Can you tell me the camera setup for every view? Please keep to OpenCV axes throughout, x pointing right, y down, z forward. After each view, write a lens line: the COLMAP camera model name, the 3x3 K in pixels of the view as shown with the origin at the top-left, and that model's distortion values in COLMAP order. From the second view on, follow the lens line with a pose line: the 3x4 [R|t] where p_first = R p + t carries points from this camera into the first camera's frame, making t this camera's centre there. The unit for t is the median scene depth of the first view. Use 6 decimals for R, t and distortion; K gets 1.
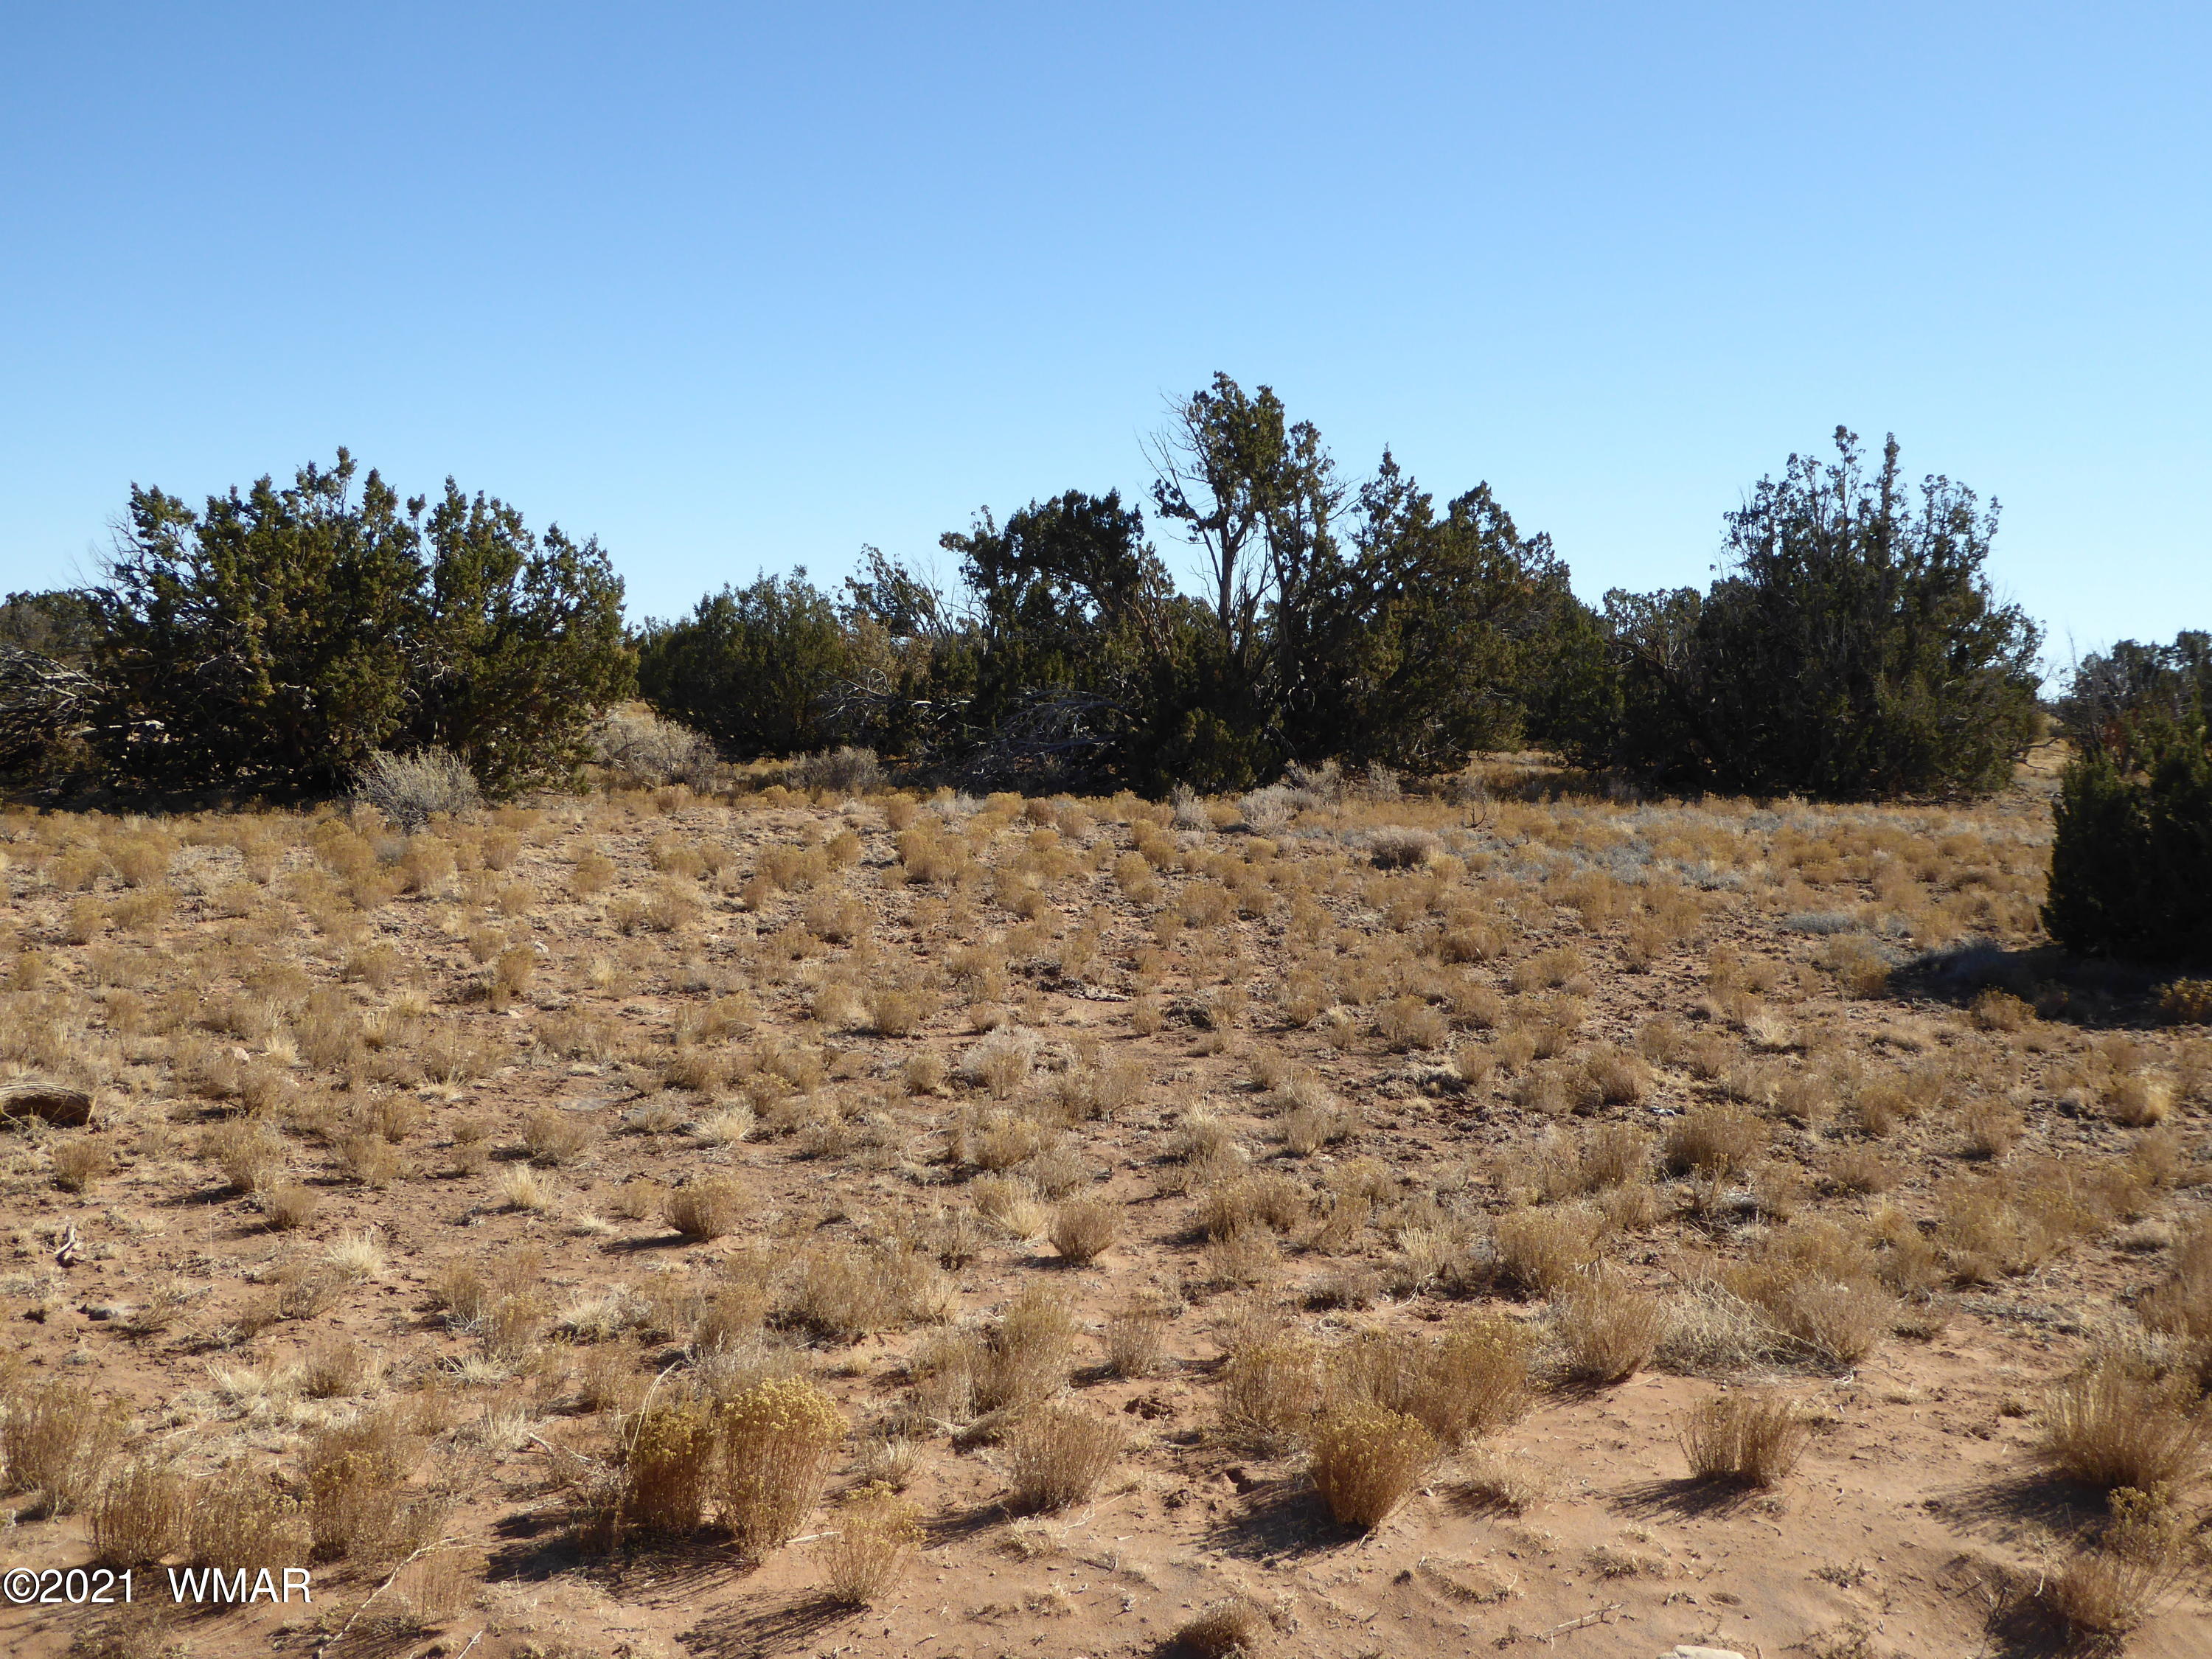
lens RADIAL K [[2317.9, 0, 1176.9], [0, 2317.9, 795.2], [0, 0, 1]] dist [0.036601, 0.000000]
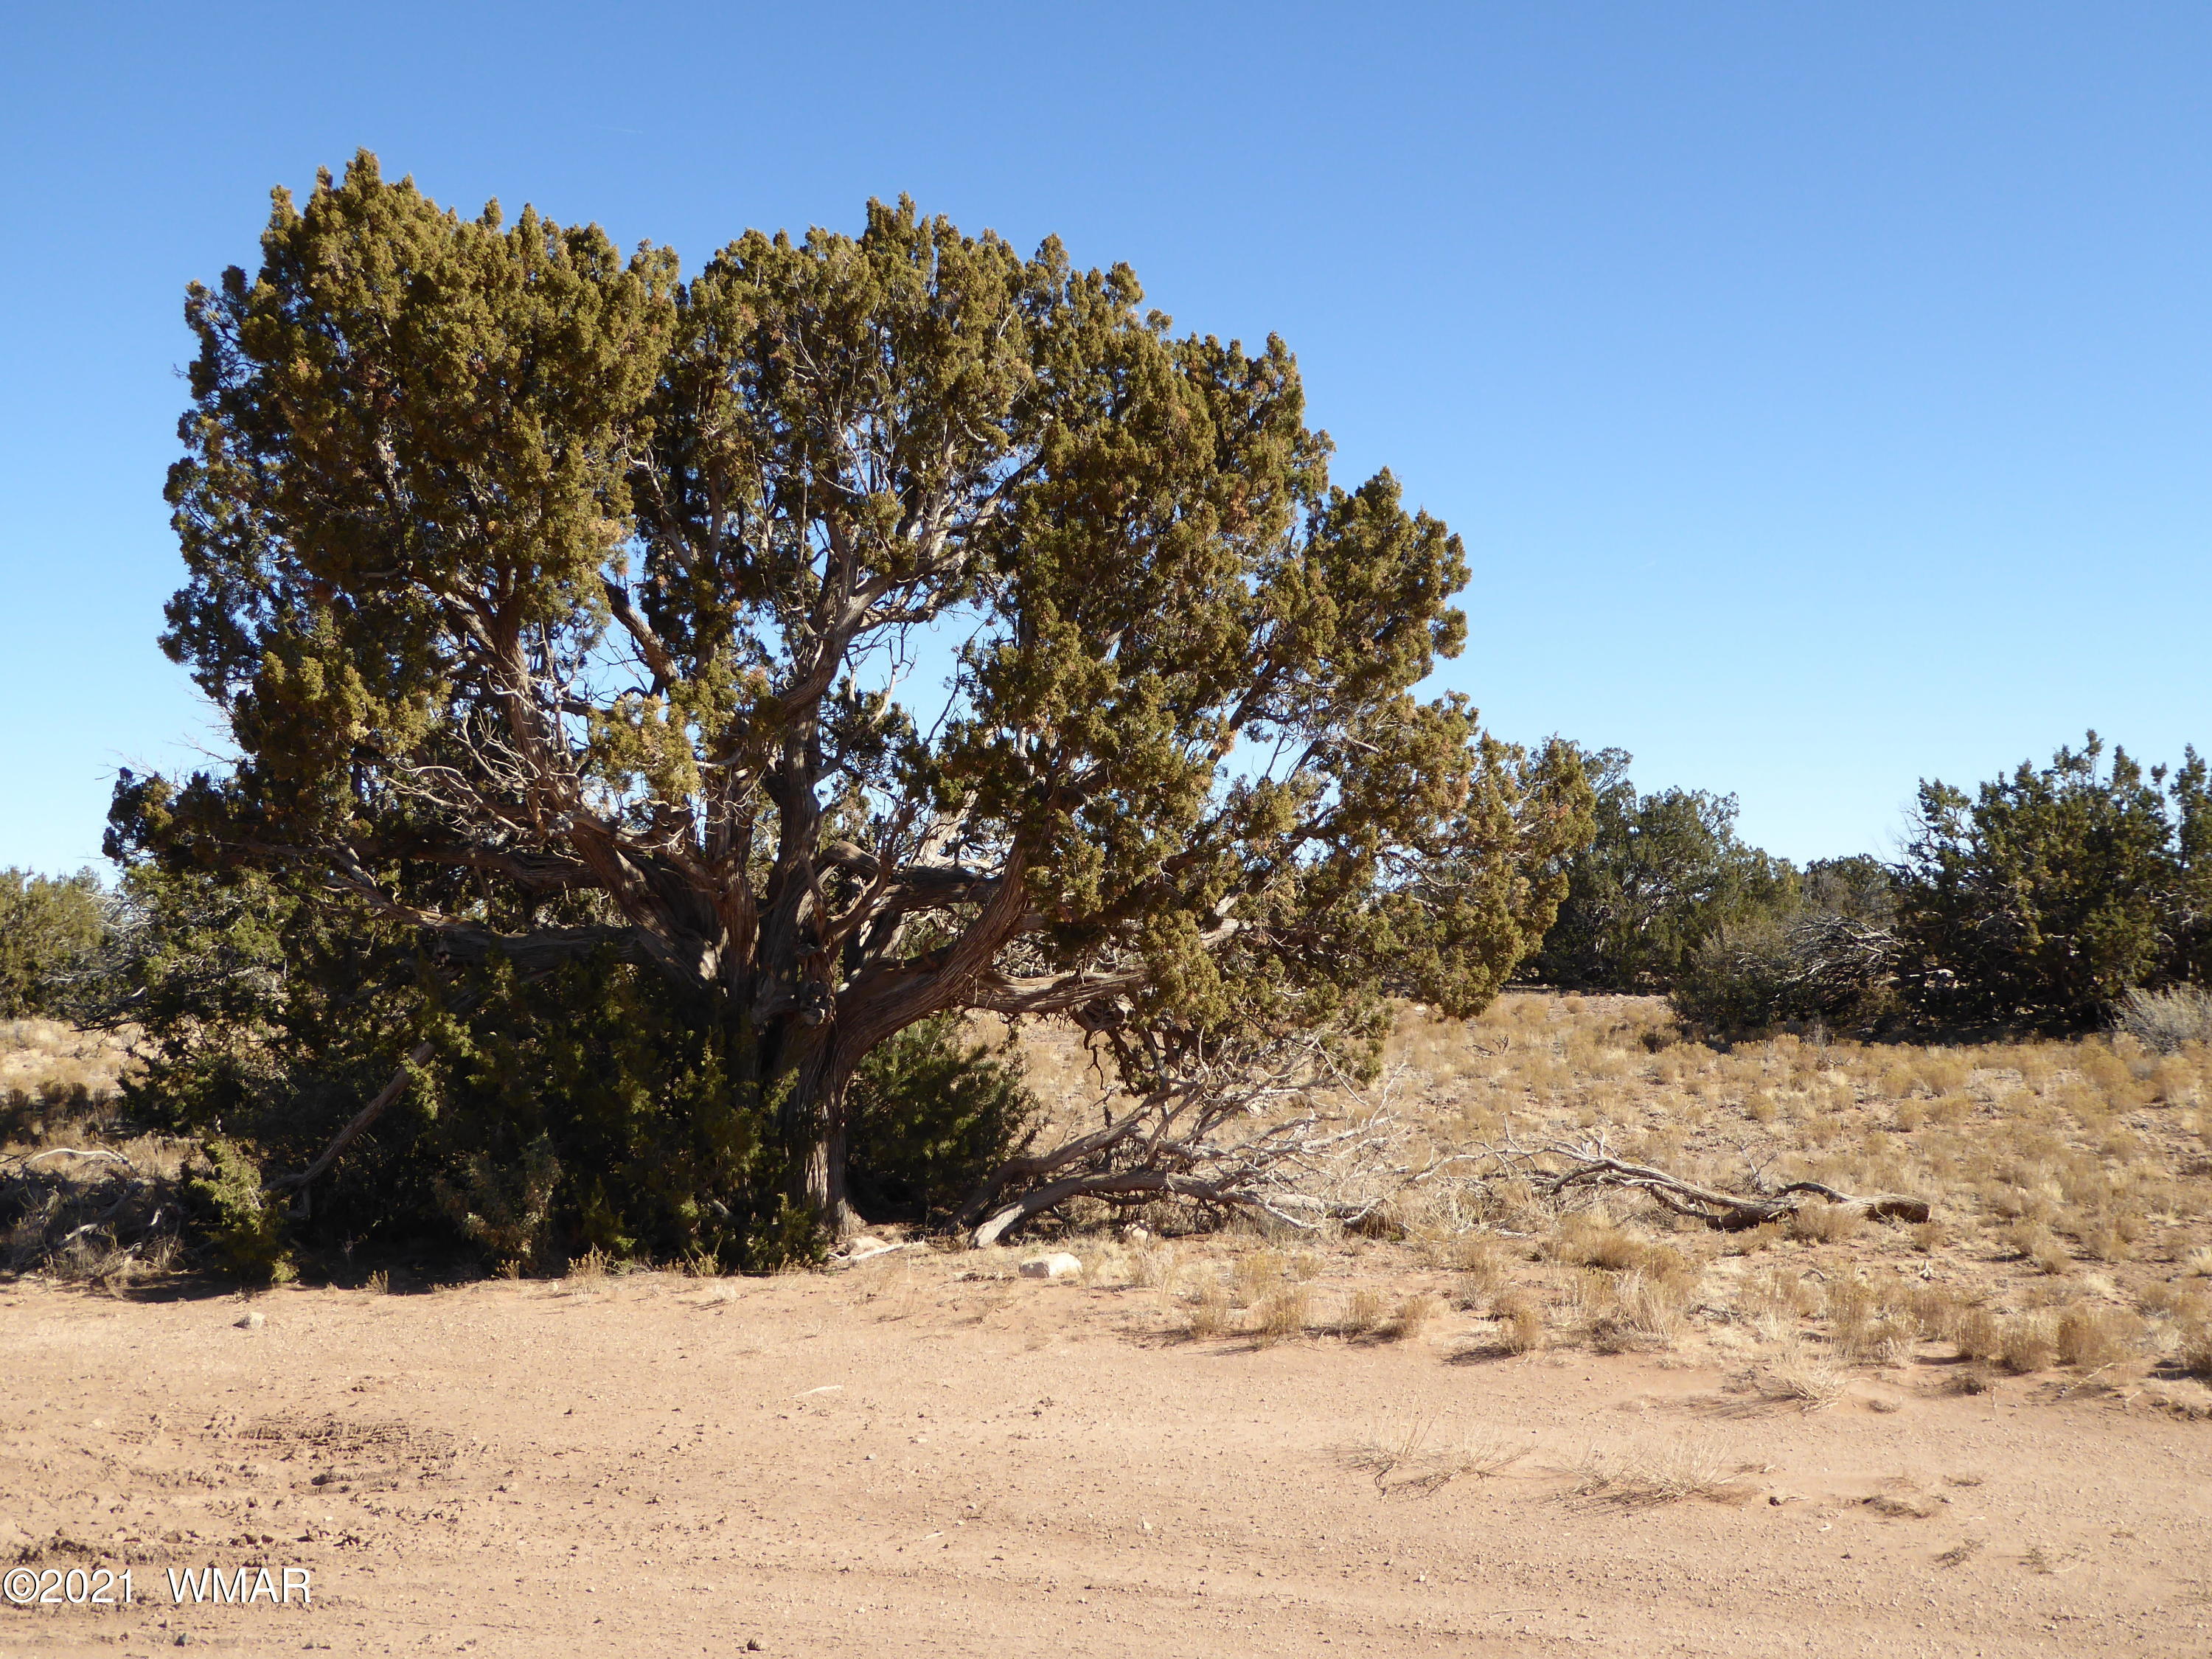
lens RADIAL K [[2317.9, 0, 1108.6], [0, 2317.9, 829.8], [0, 0, 1]] dist [0.036601, 0.000000]
pose [[0.727964, -0.077202, -0.681255, 0.080563], [0.014800, 0.995178, -0.096962, 0.007219], [0.685455, 0.060502, 0.725597, -0.192967]]
